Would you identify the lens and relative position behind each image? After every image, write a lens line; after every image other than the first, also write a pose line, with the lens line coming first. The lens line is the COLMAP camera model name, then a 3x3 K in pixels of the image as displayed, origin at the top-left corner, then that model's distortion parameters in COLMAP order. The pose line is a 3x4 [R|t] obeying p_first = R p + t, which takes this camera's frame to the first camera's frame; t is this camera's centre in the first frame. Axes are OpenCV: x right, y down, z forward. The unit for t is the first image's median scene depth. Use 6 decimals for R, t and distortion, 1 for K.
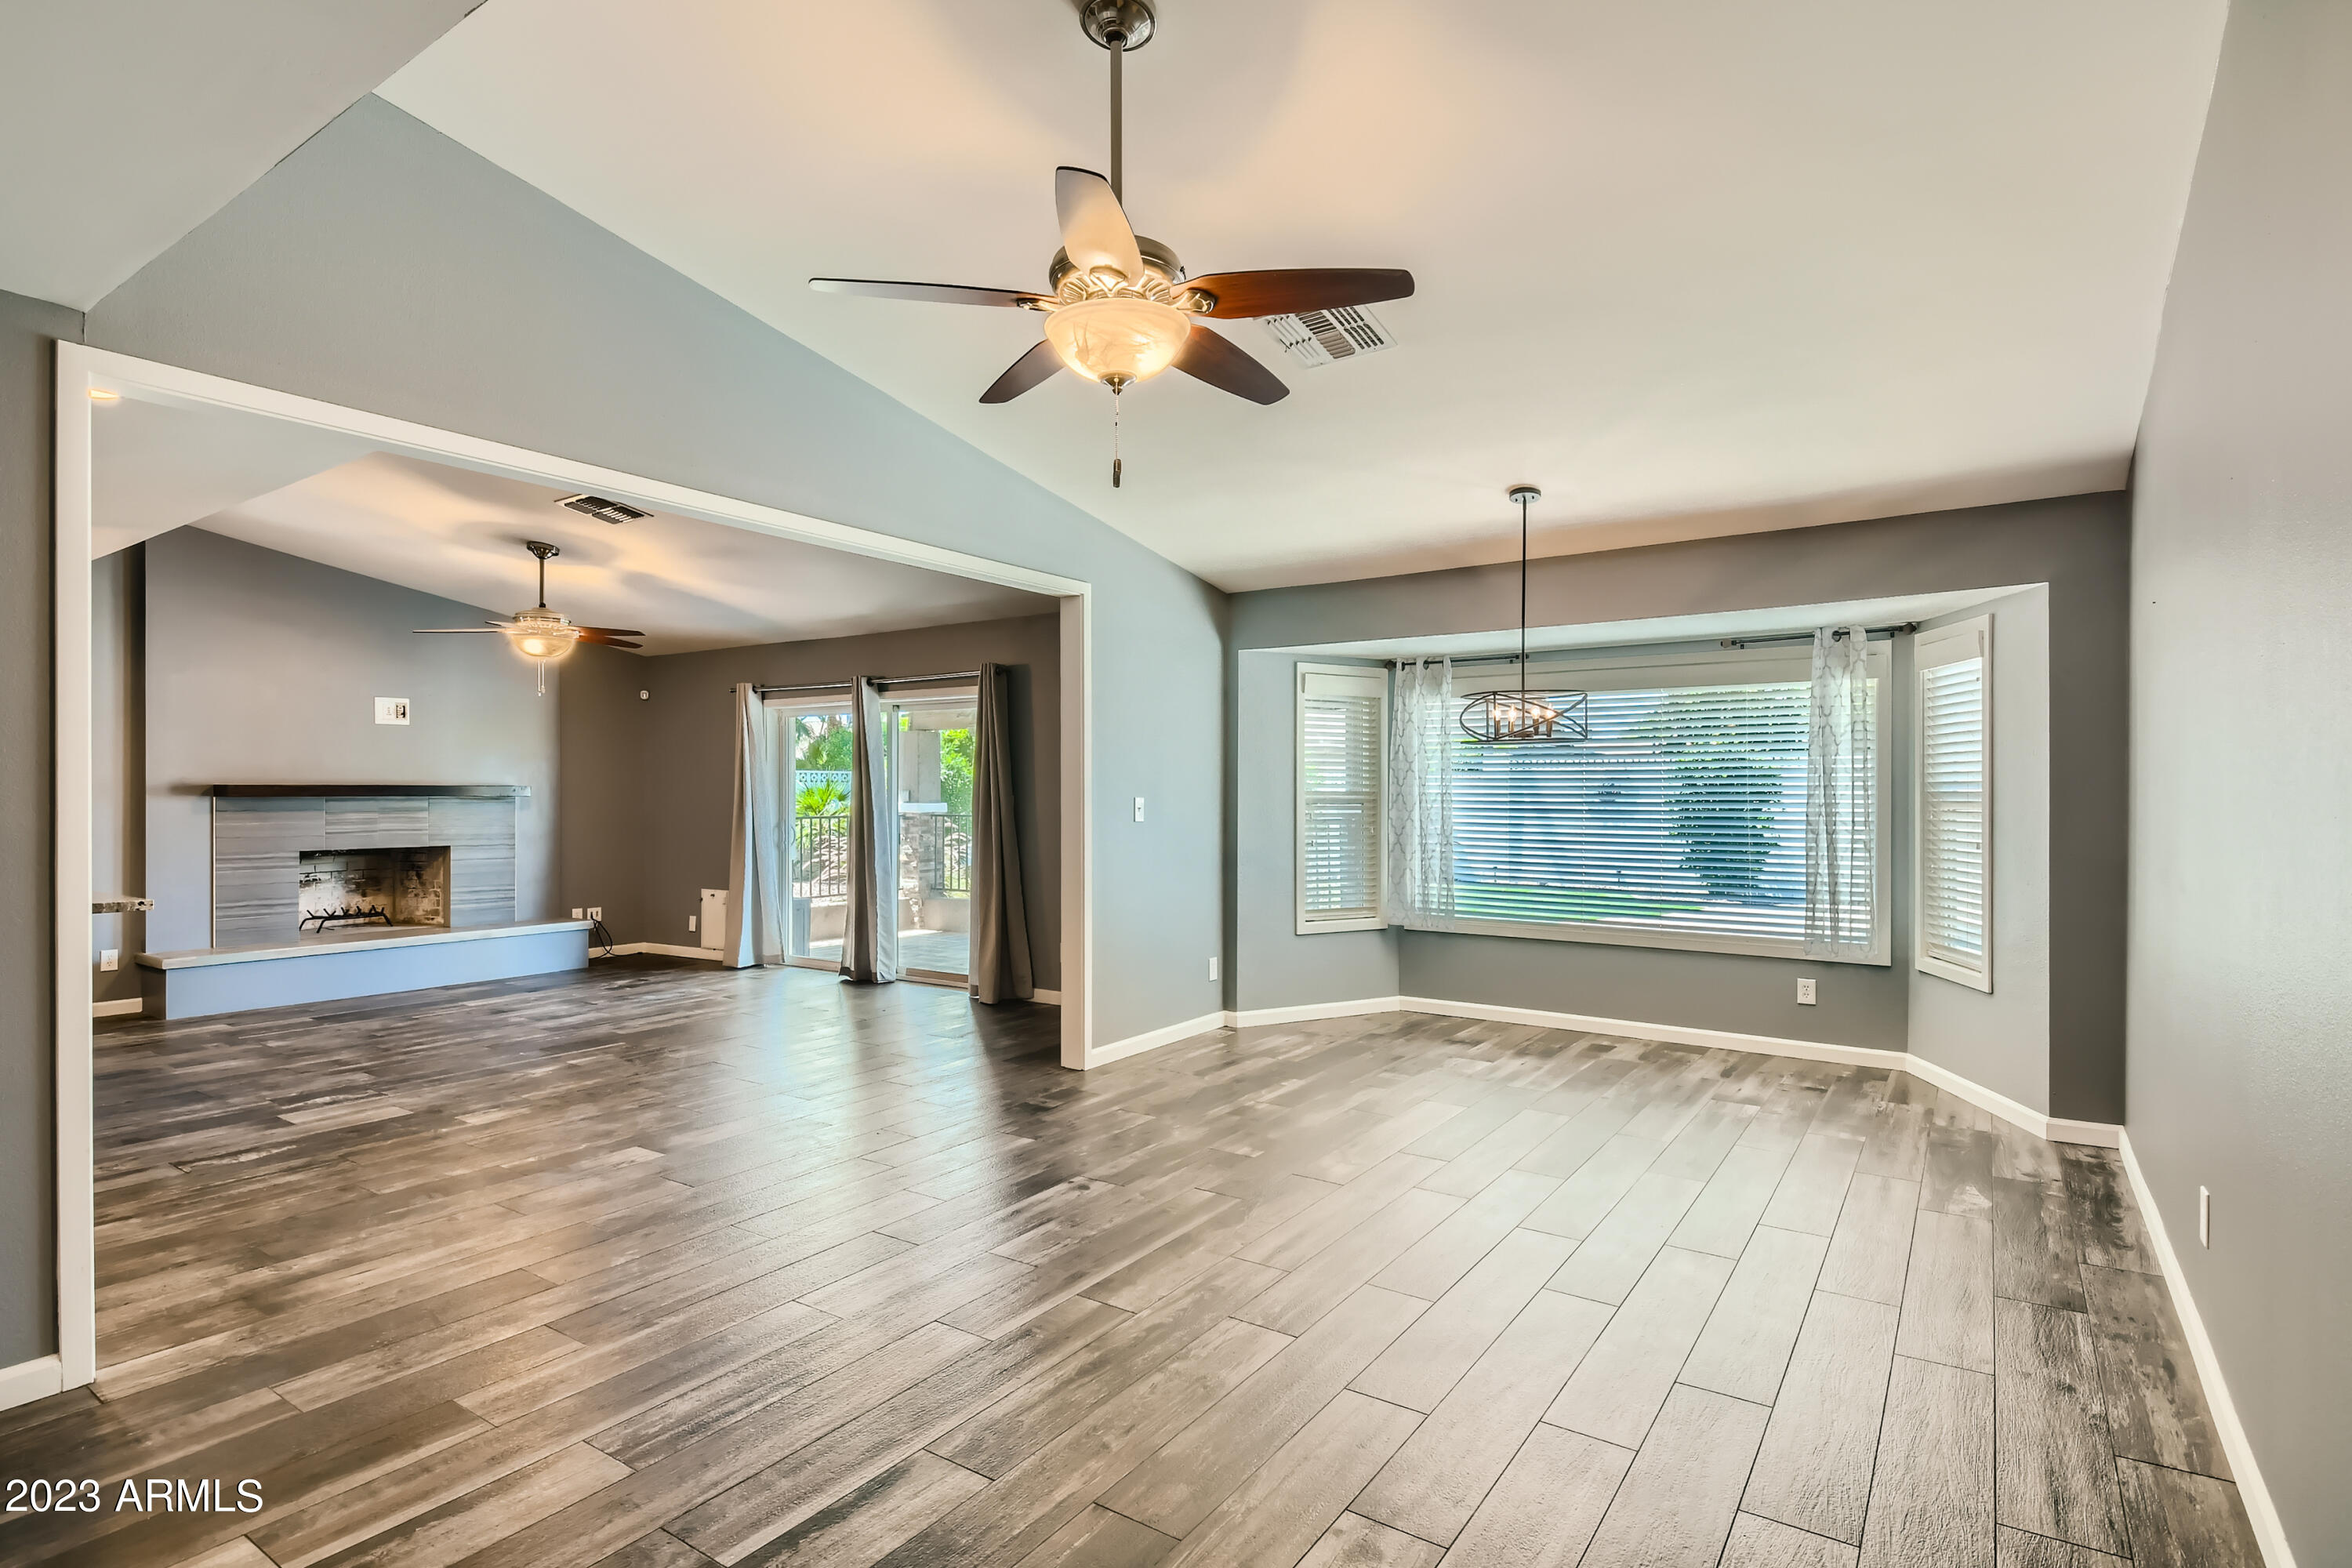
lens RADIAL K [[1165.3, 0, 1168.6], [0, 1165.3, 806.2], [0, 0, 1]] dist [0.041567, -0.032008]
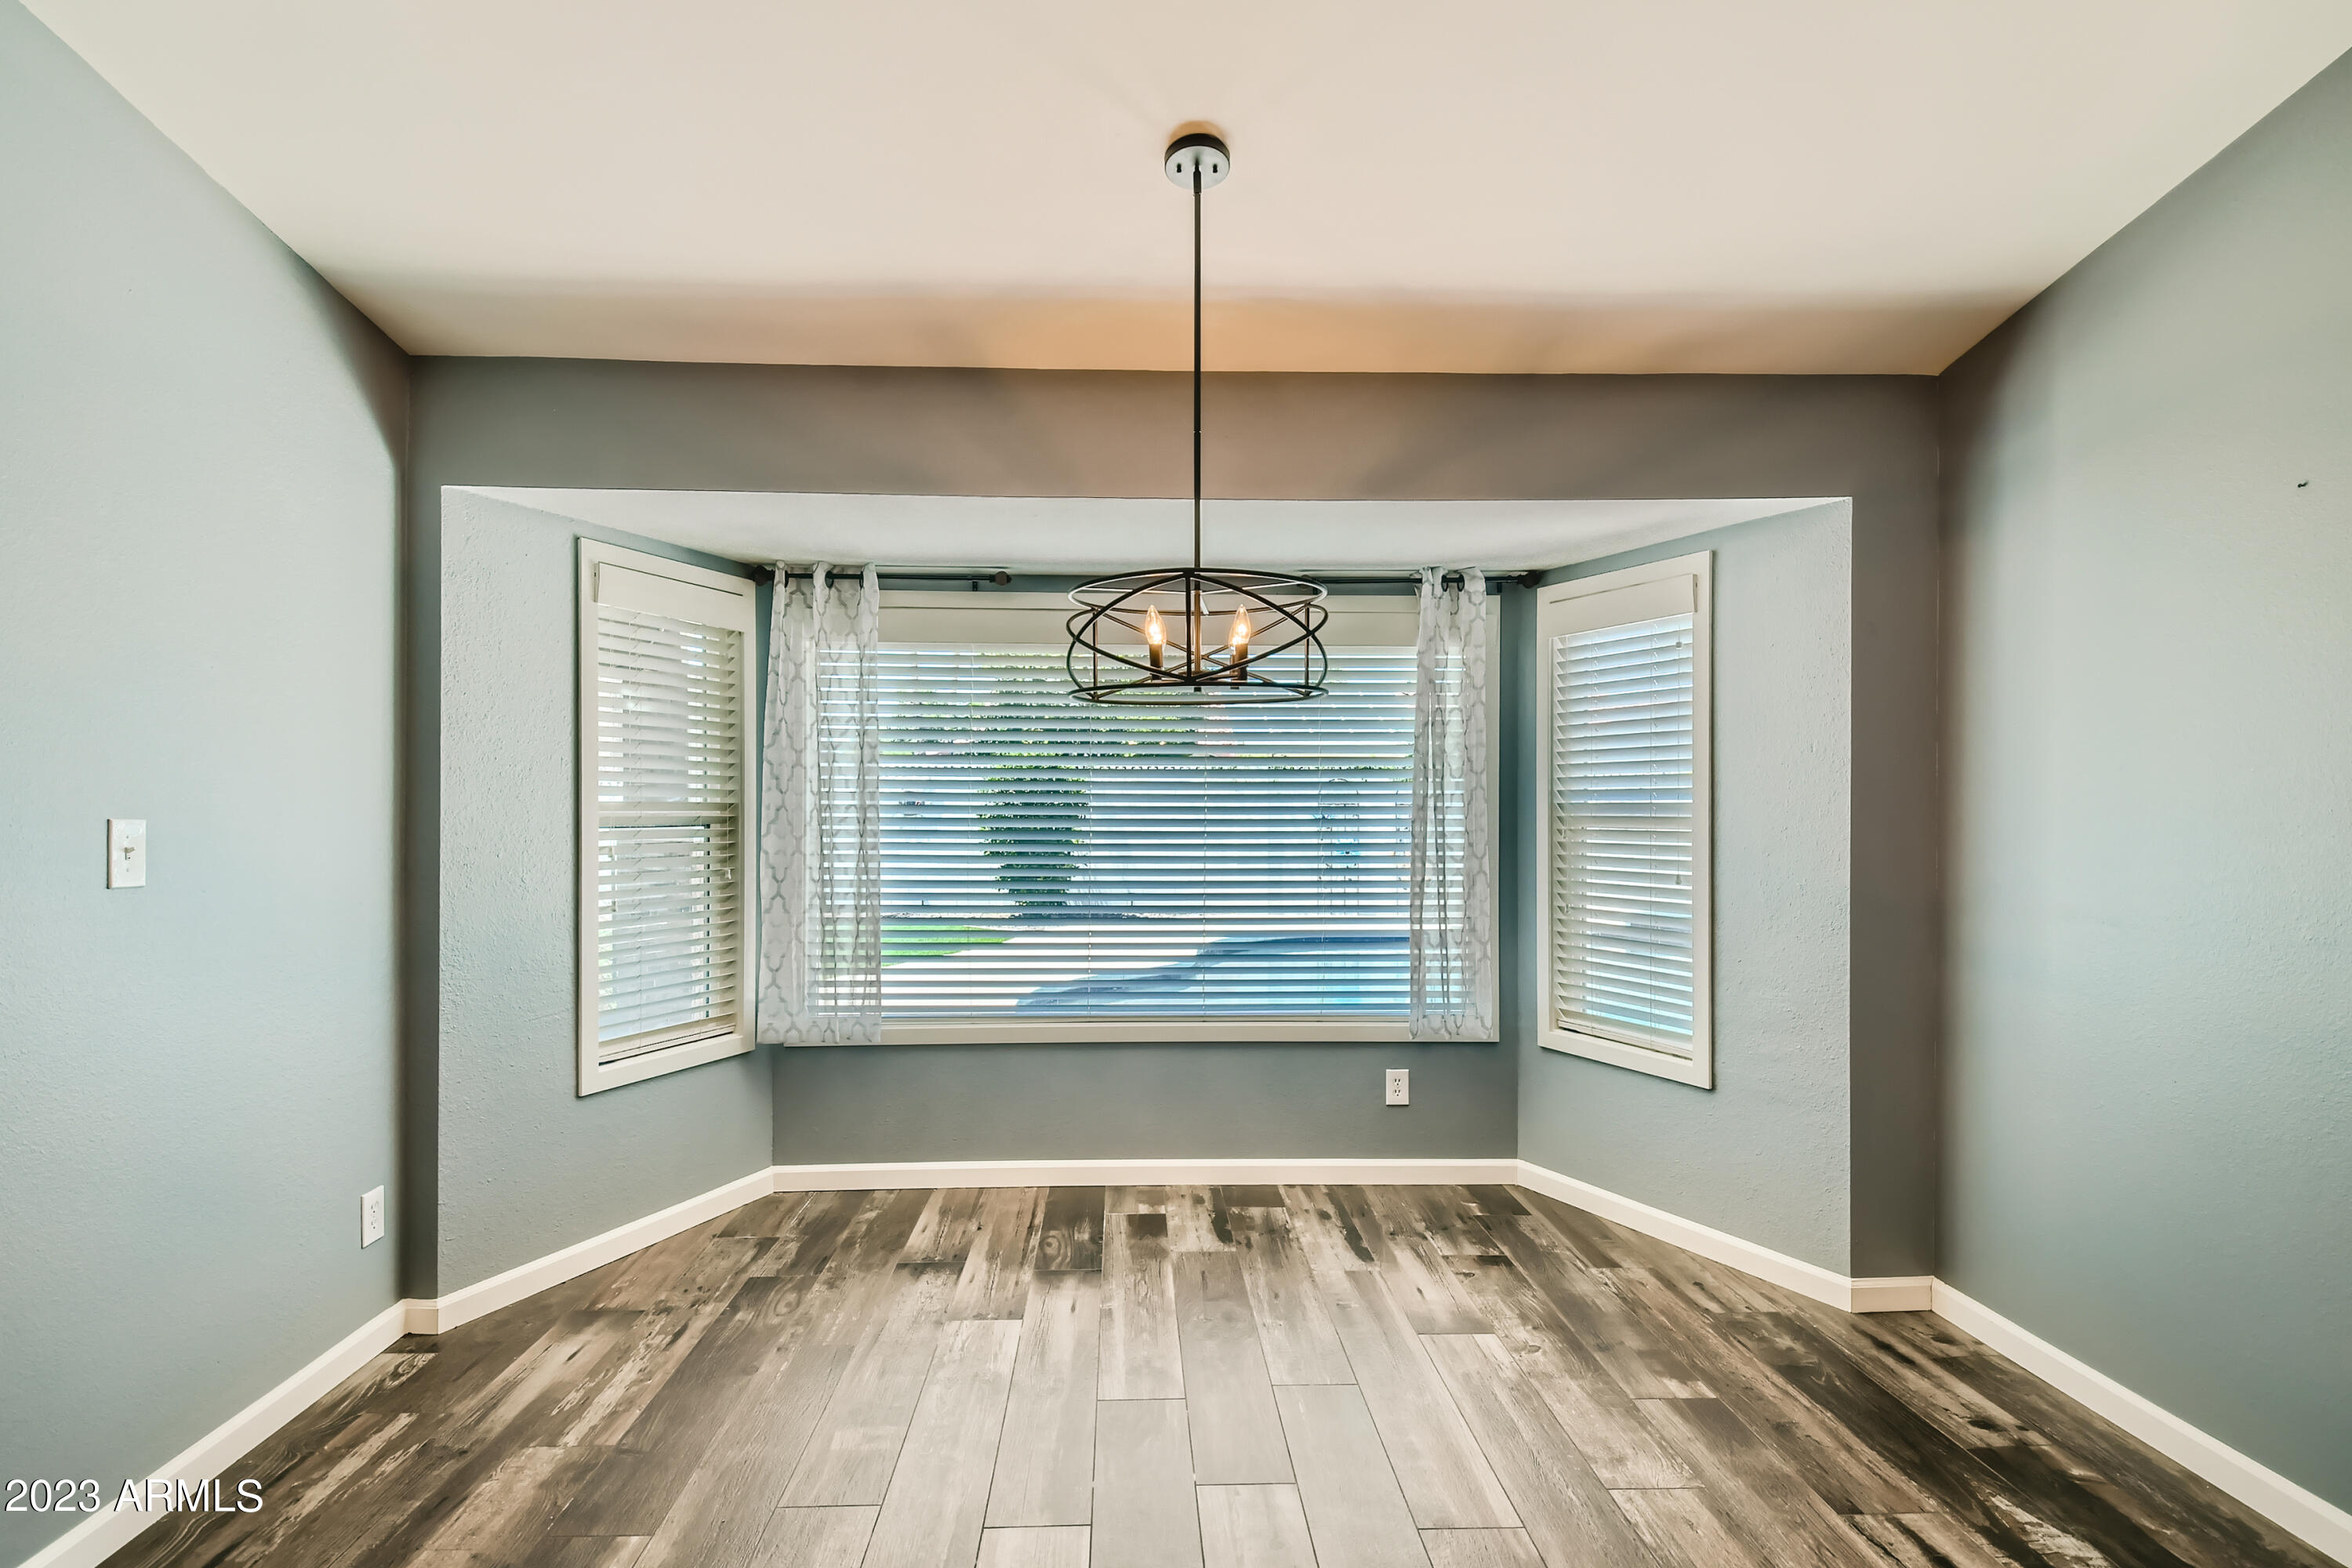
lens RADIAL K [[1165.3, 0, 1168.6], [0, 1165.3, 806.2], [0, 0, 1]] dist [0.041567, -0.032008]
pose [[0.802550, -0.001292, 0.596584, 0.015773], [0.008456, 0.999922, -0.009210, -0.005744], [-0.596525, 0.012437, 0.802498, 0.536757]]
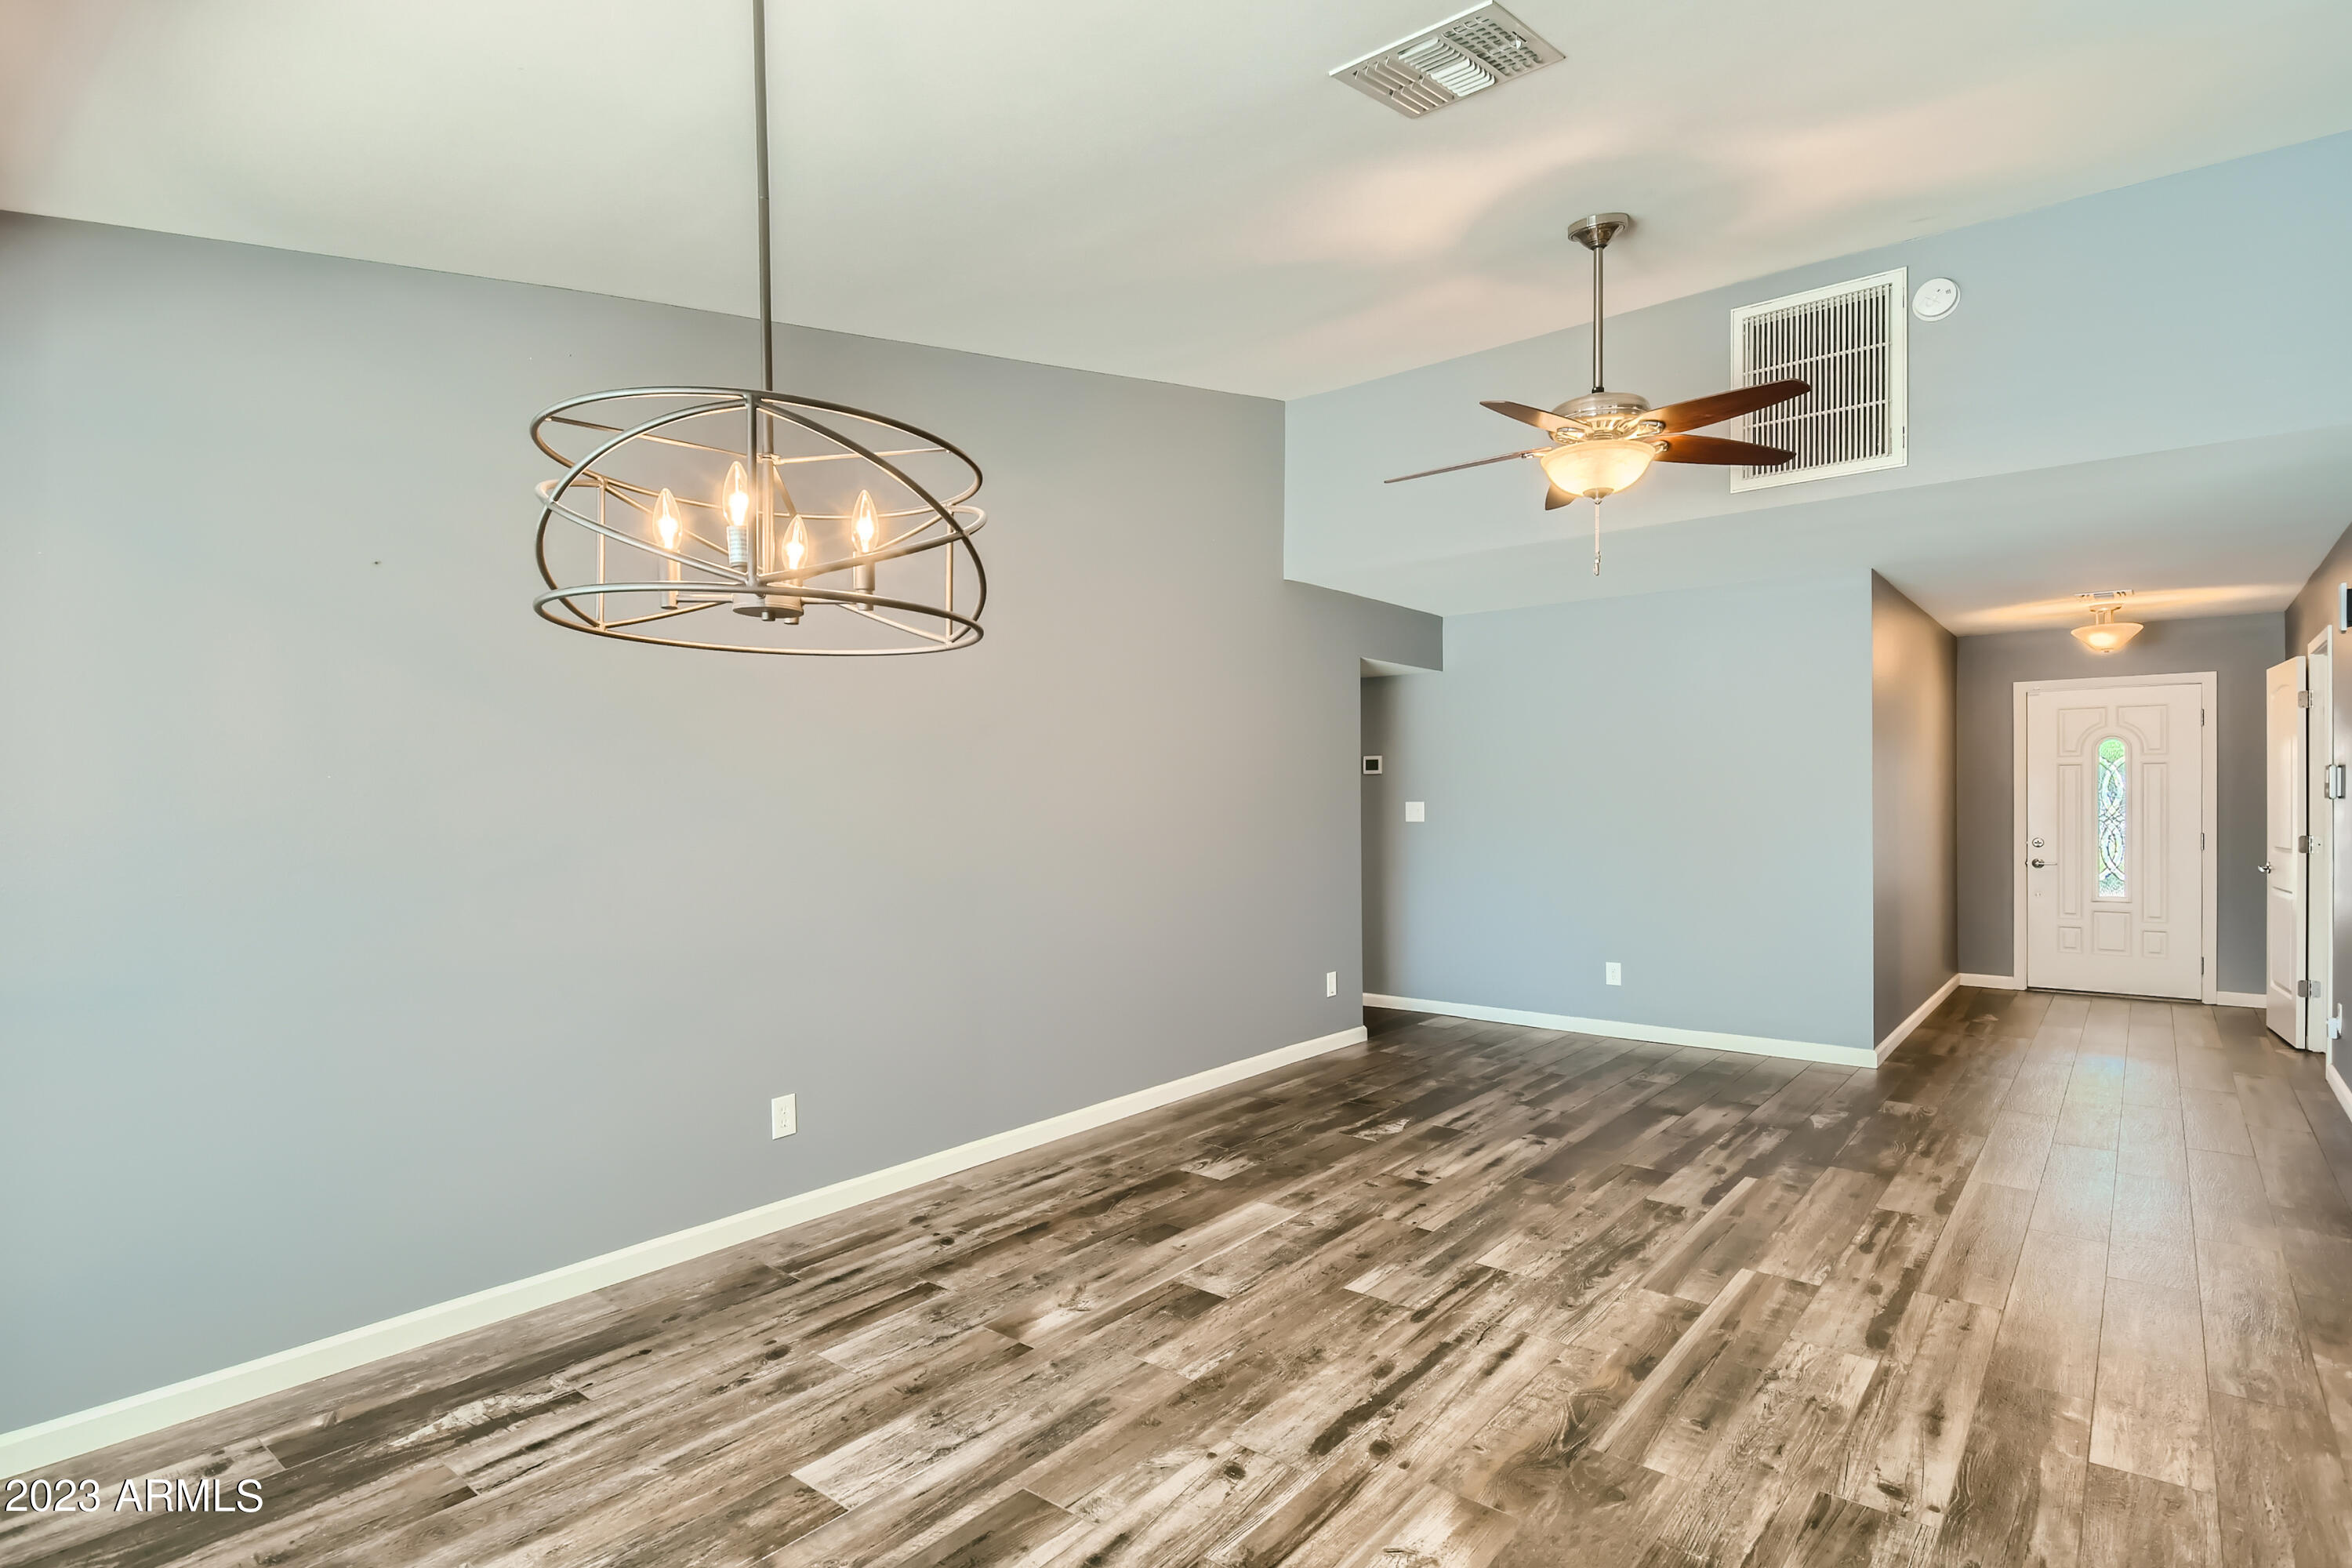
lens RADIAL K [[1165.3, 0, 1168.6], [0, 1165.3, 806.2], [0, 0, 1]] dist [0.041567, -0.032008]
pose [[-0.996257, 0.005656, 0.086261, 0.153239], [0.007265, 0.999805, 0.018352, -0.012985], [-0.086140, 0.018910, -0.996104, 1.083541]]
